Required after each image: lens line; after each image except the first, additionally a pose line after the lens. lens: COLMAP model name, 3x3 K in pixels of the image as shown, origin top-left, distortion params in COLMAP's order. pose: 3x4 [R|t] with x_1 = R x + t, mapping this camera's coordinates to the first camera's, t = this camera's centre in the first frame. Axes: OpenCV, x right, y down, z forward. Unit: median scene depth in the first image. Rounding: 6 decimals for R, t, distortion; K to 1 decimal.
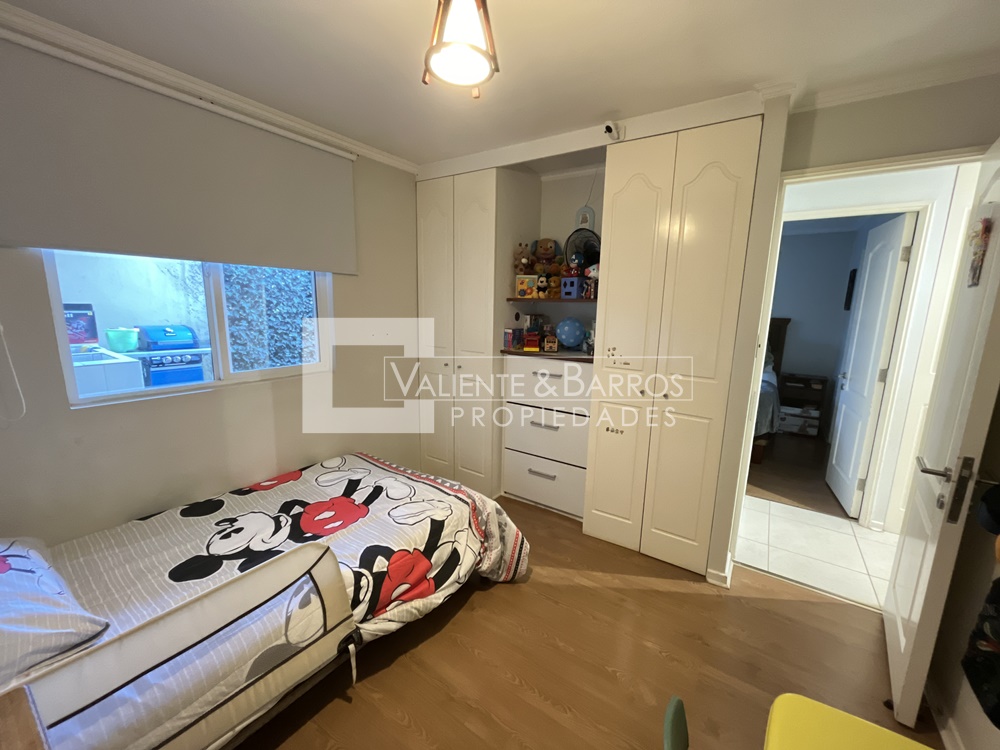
lens RADIAL K [[401.9, 0, 498.4], [0, 401.9, 375.6], [0, 0, 1]] dist [-0.004669, -0.000729]
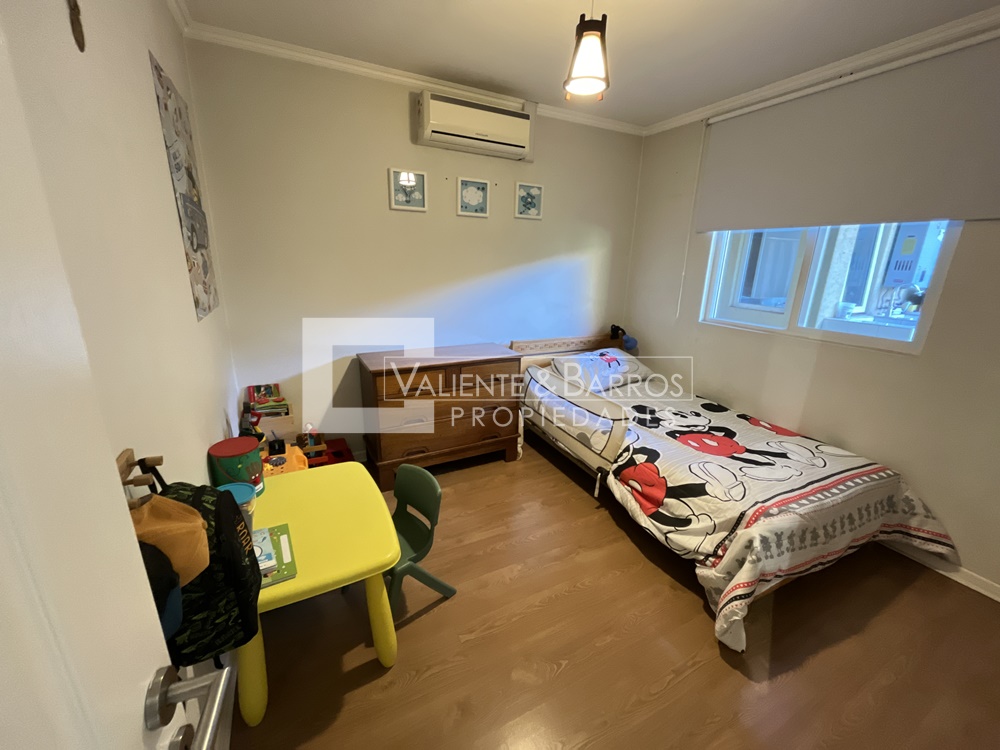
lens RADIAL K [[401.9, 0, 498.0], [0, 401.9, 374.9], [0, 0, 1]] dist [-0.004669, -0.000729]
pose [[-0.466567, 0.213375, -0.858362, 0.903985], [-0.195691, 0.921512, 0.335442, -0.116636], [0.862566, 0.324480, -0.388192, 0.936787]]
